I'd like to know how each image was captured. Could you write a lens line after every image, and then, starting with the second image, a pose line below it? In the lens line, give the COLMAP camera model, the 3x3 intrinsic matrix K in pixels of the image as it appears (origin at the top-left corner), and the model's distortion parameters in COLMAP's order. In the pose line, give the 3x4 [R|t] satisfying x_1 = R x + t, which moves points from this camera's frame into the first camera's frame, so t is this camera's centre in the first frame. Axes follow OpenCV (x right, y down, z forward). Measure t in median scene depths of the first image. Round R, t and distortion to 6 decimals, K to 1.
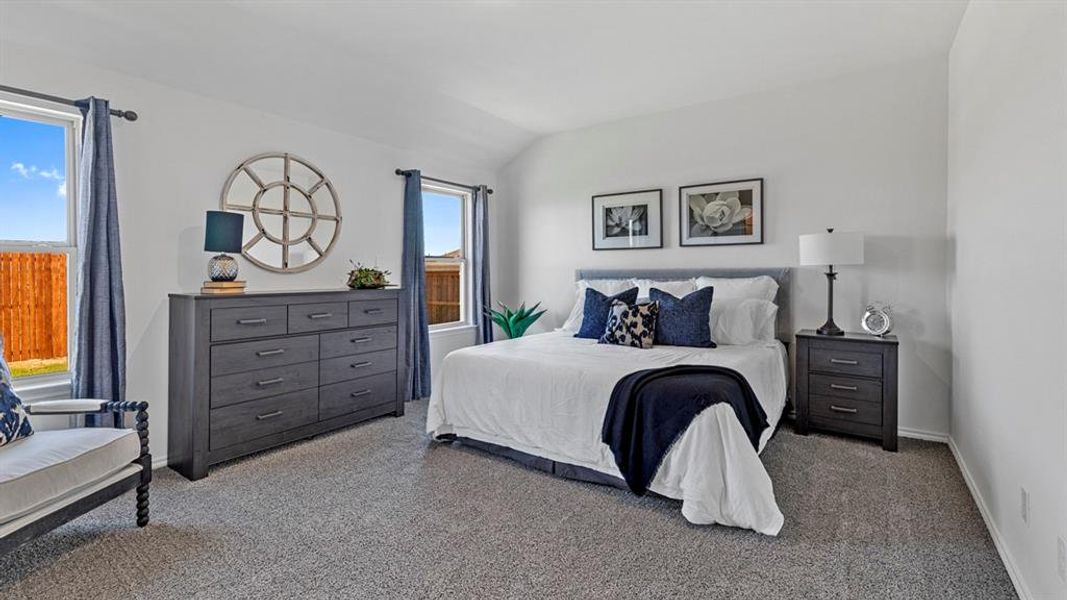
lens RADIAL K [[464.9, 0, 532.2], [0, 464.9, 277.6], [0, 0, 1]] dist [0.000738, 0.000188]
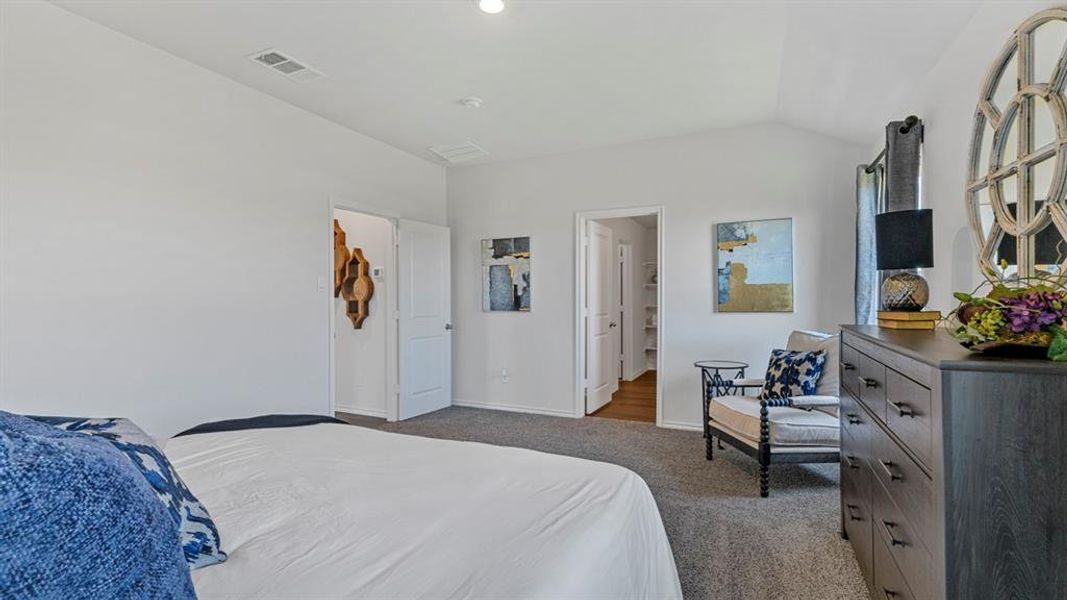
lens RADIAL K [[471.8, 0, 533.5], [0, 471.8, 300.0], [0, 0, 1]] dist [0.001986, 0.000381]
pose [[-0.982882, 0.006450, -0.184121, 0.013275], [0.003555, 0.999865, 0.016047, -0.020818], [0.184200, 0.015117, -0.982773, 1.552137]]
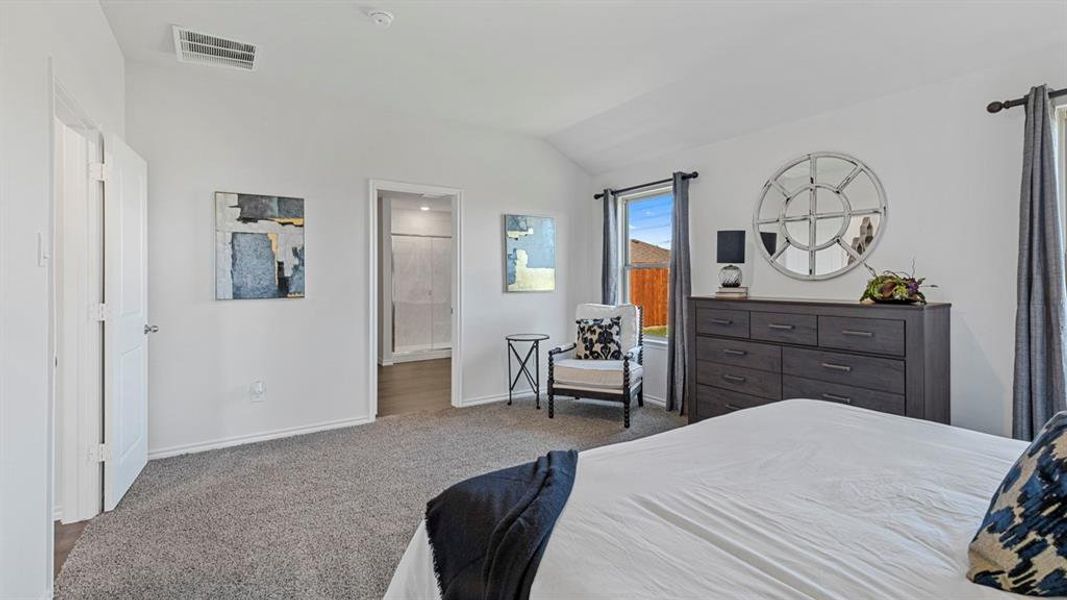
lens RADIAL K [[464.9, 0, 532.2], [0, 464.9, 277.6], [0, 0, 1]] dist [0.000738, 0.000188]
pose [[-0.361708, 0.002805, -0.932287, 0.638850], [-0.007591, 0.999953, 0.005954, -0.019765], [0.932260, 0.009230, -0.361670, 0.933561]]
